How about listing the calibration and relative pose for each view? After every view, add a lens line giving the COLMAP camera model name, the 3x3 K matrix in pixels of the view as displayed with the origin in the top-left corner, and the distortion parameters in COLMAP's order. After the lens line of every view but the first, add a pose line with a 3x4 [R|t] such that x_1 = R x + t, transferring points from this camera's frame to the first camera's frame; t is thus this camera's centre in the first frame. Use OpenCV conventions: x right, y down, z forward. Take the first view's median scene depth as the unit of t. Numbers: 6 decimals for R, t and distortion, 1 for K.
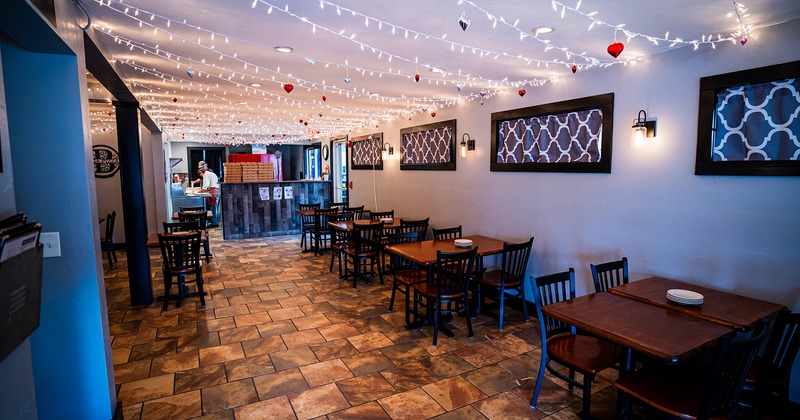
lens RADIAL K [[391.5, 0, 402.8], [0, 391.5, 206.1], [0, 0, 1]] dist [-0.085301, 0.048124]
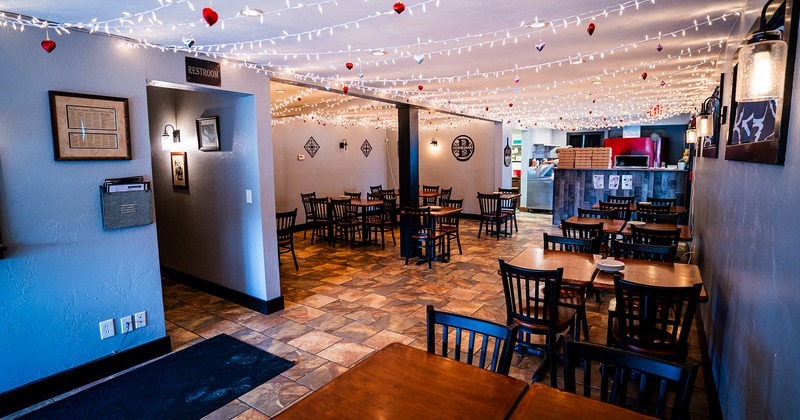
lens RADIAL K [[391.5, 0, 402.8], [0, 391.5, 206.1], [0, 0, 1]] dist [-0.085301, 0.048124]
pose [[0.472561, 0.116261, -0.873596, 0.298514], [-0.075910, 0.992946, 0.091083, -0.027971], [0.878023, 0.023272, 0.478053, 0.185513]]
